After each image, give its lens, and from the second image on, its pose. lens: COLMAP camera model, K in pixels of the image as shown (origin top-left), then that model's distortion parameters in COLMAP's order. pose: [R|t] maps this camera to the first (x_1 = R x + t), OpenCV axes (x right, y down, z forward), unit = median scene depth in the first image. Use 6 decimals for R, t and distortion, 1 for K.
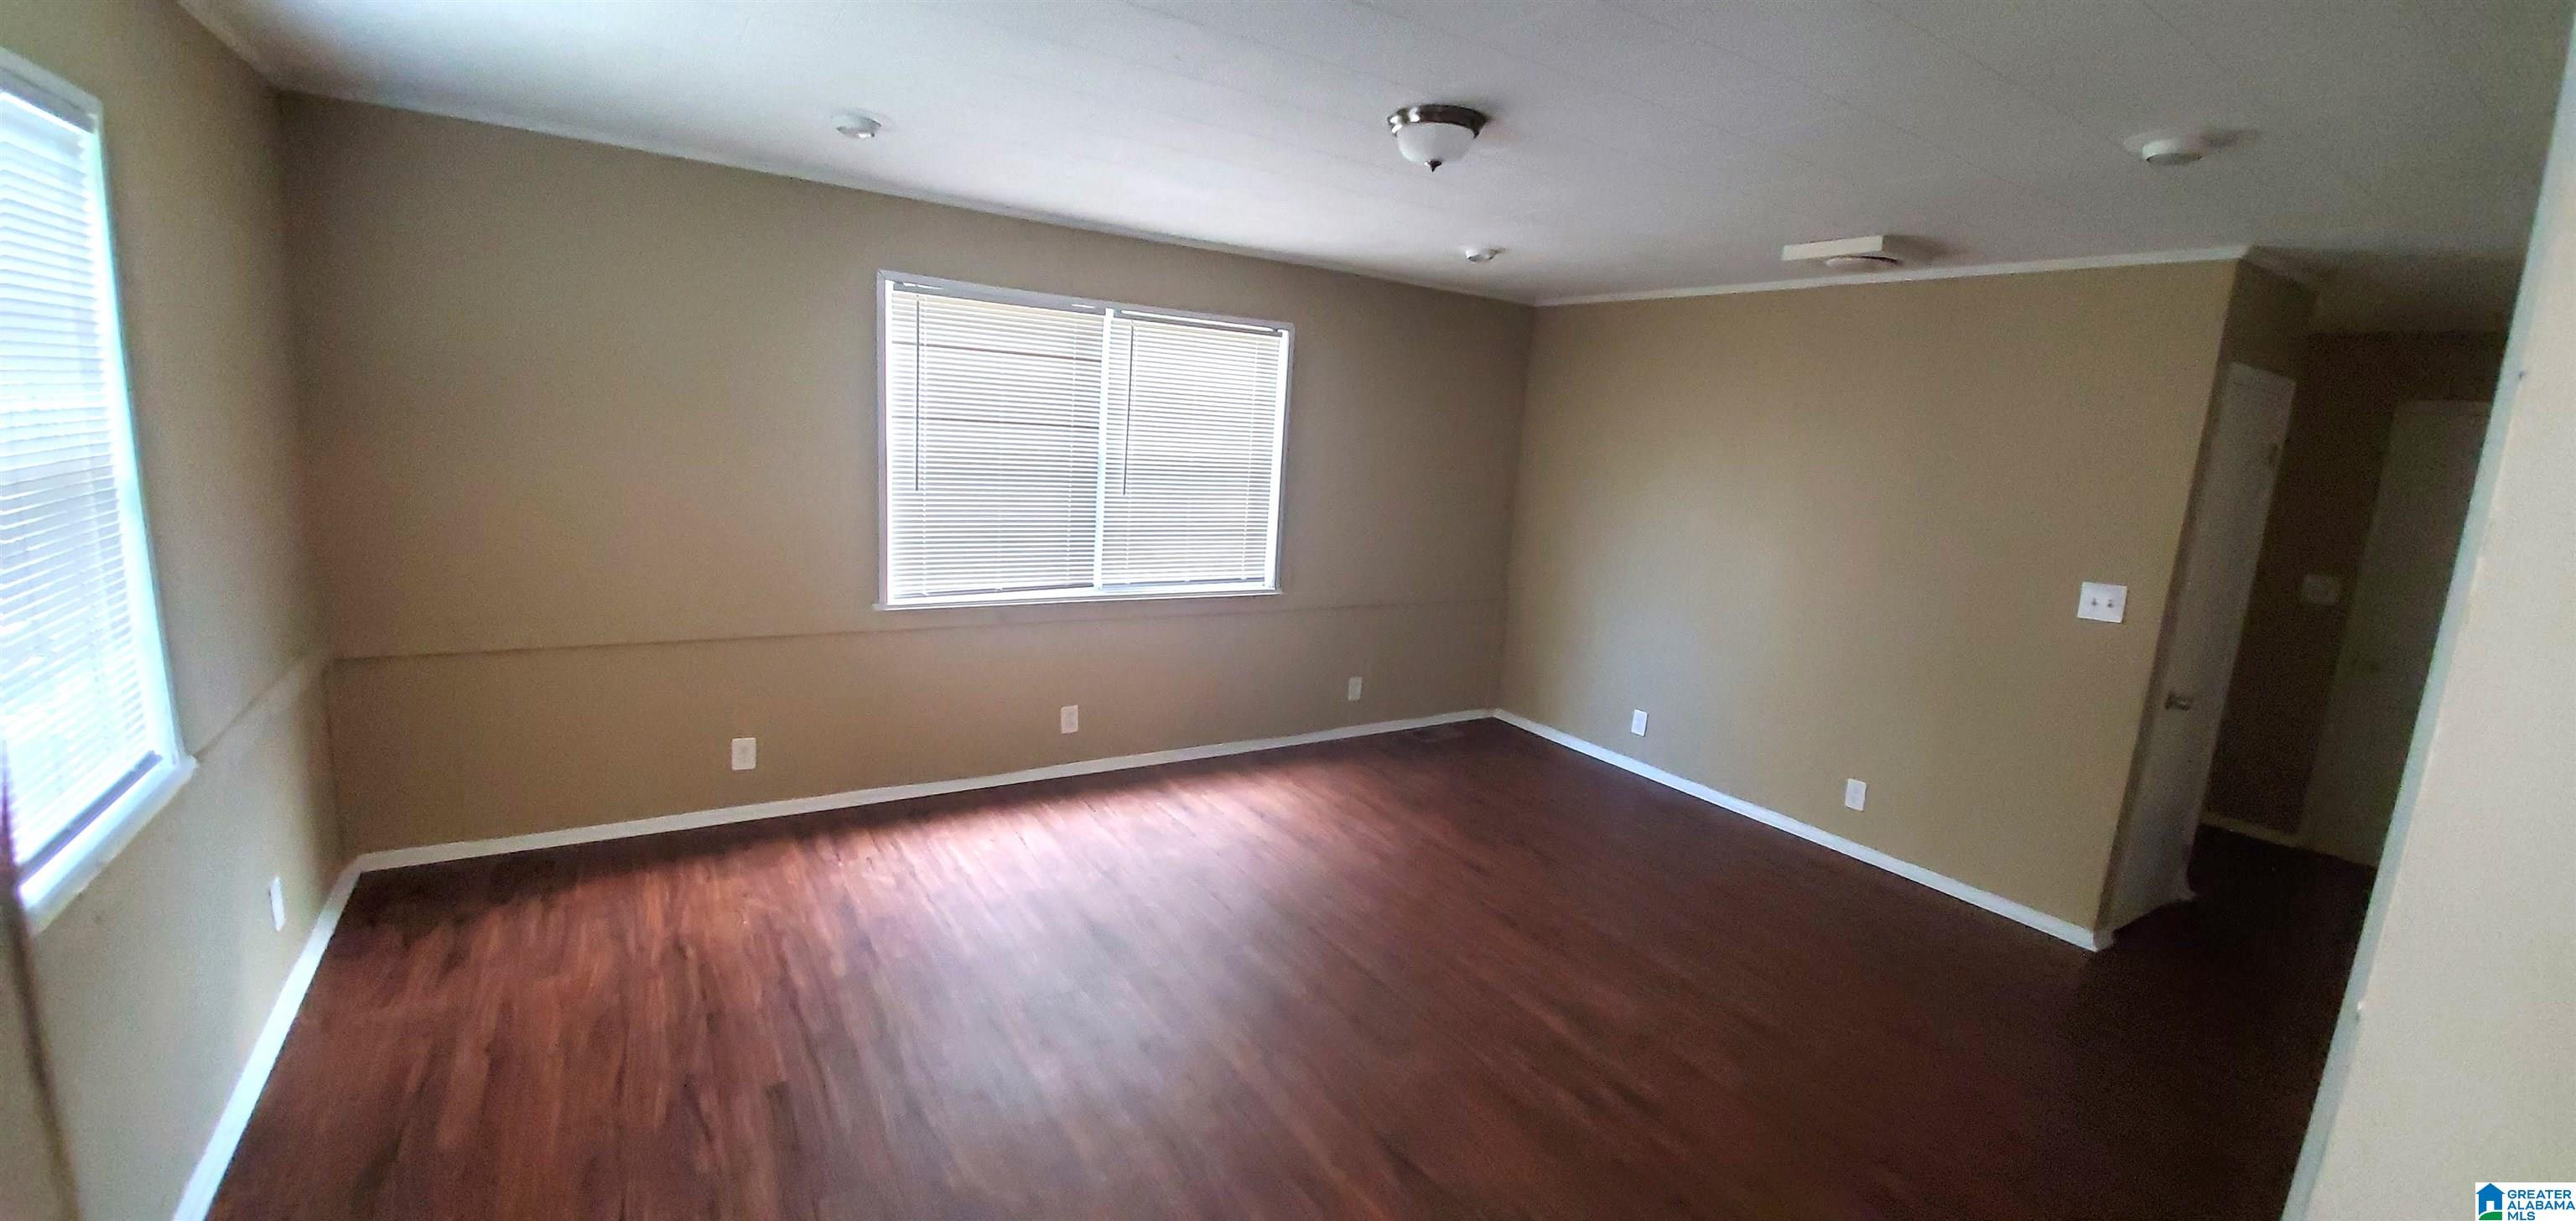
lens RADIAL K [[1030.2, 0, 1287.6], [0, 1030.2, 616.0], [0, 0, 1]] dist [-0.011380, -0.000124]
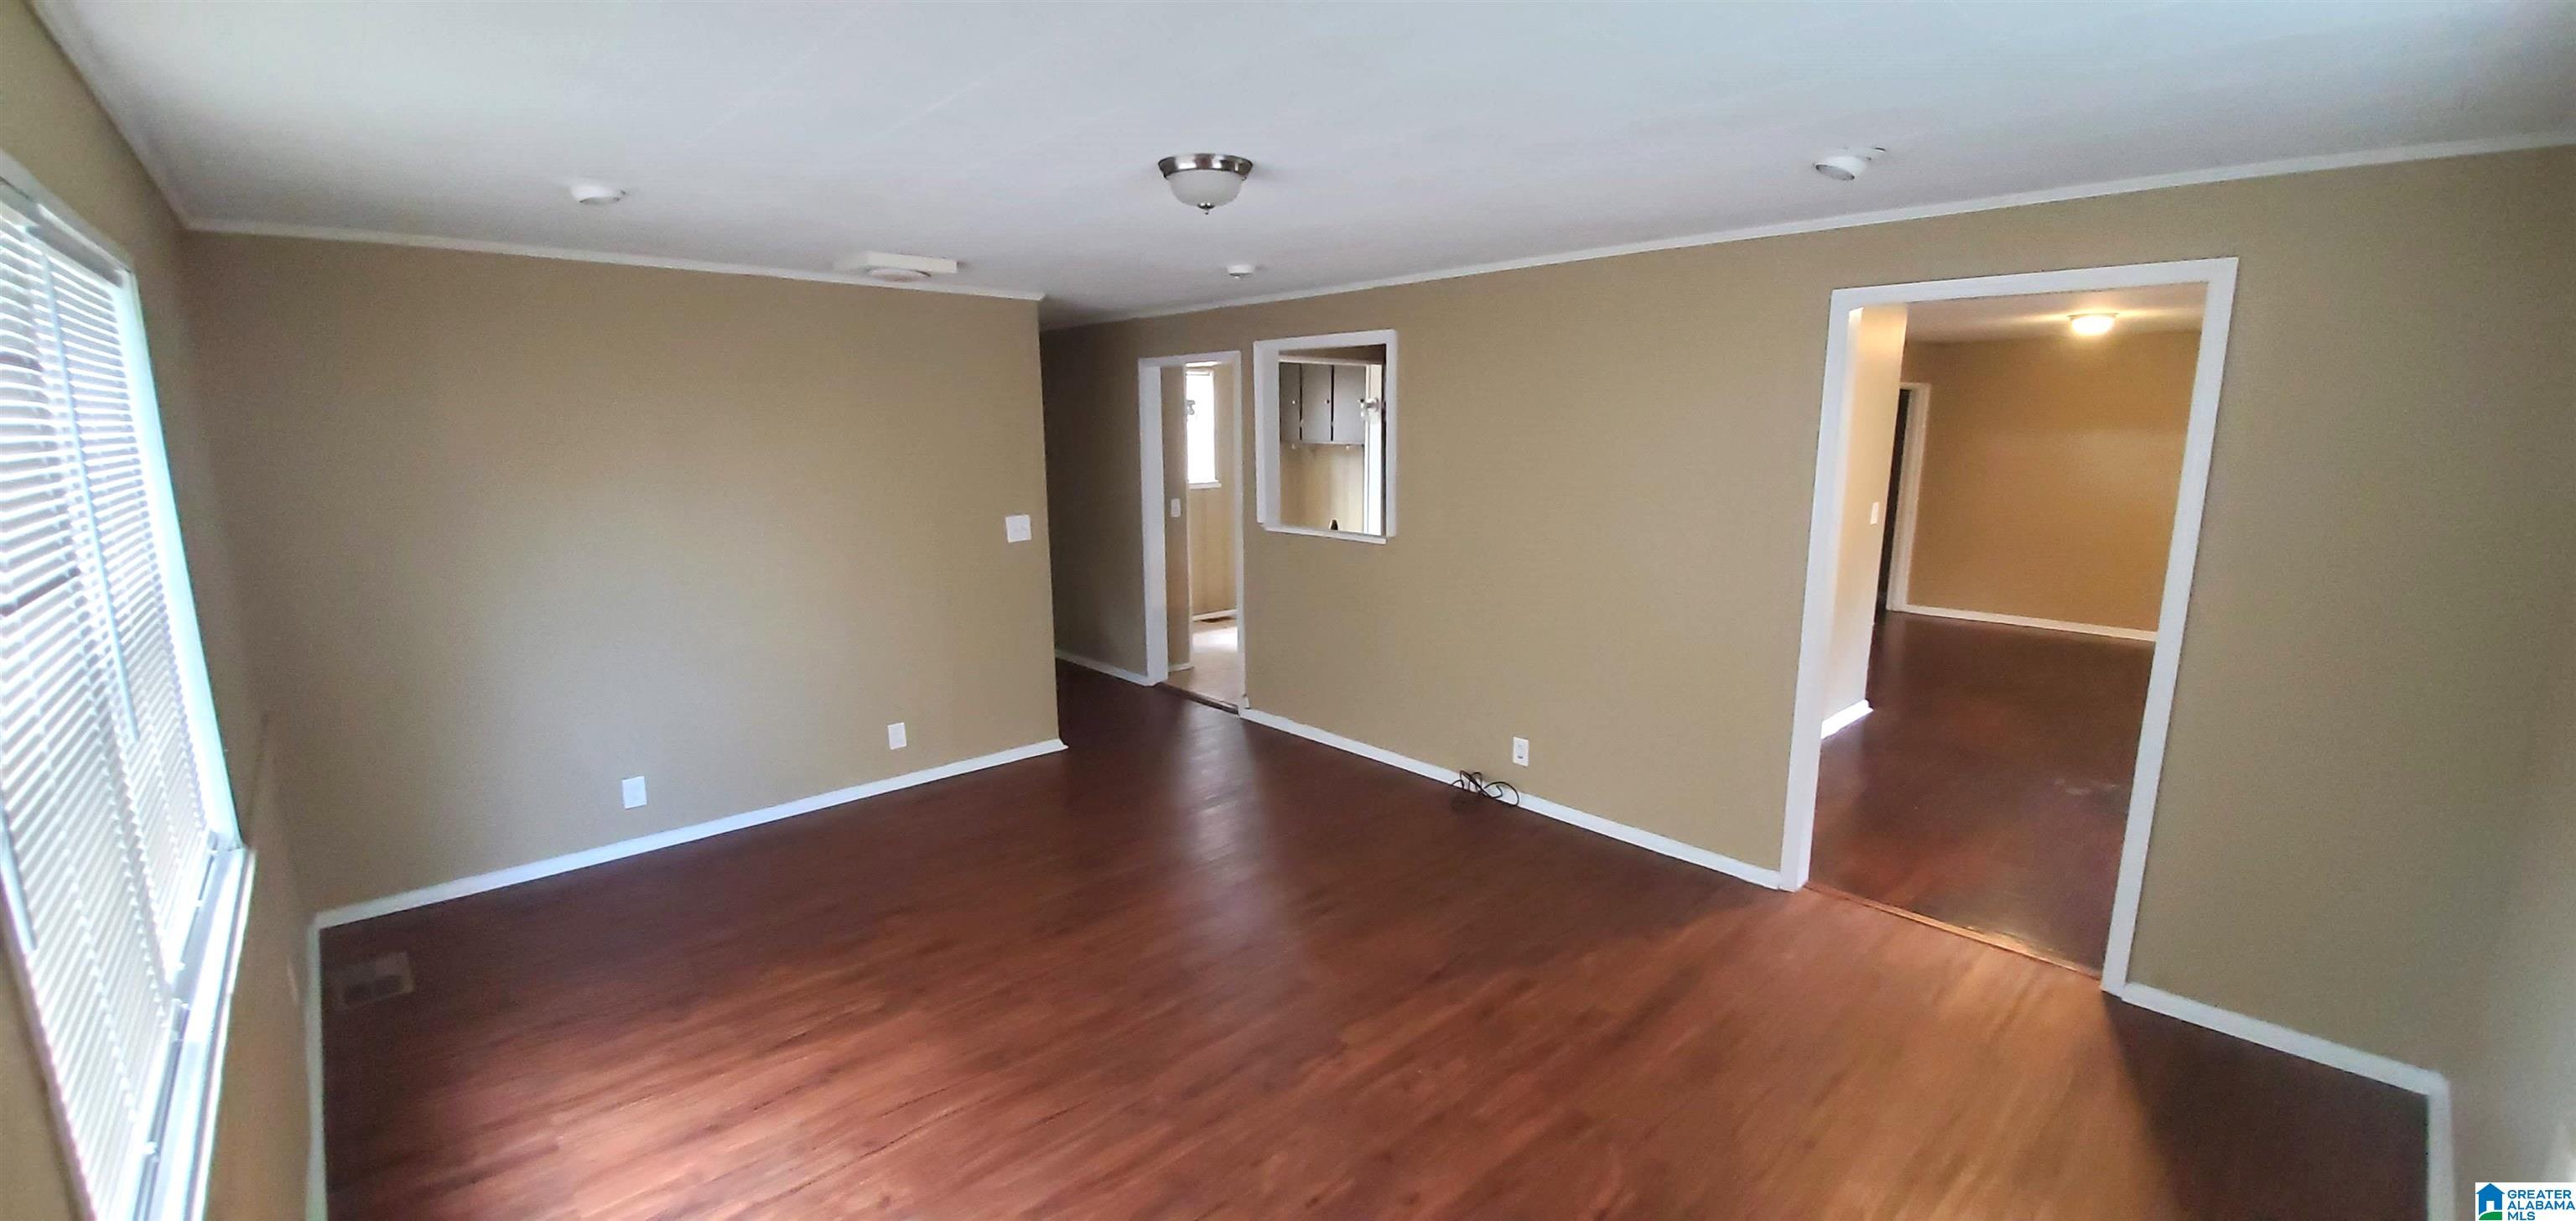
lens RADIAL K [[1030.2, 0, 1299.9], [0, 1030.2, 602.4], [0, 0, 1]] dist [-0.011380, -0.000124]
pose [[-0.190029, -0.236049, 0.952979, -0.614789], [0.168418, 0.948440, 0.268508, -0.208155], [-0.967225, 0.211523, -0.140476, 0.726210]]
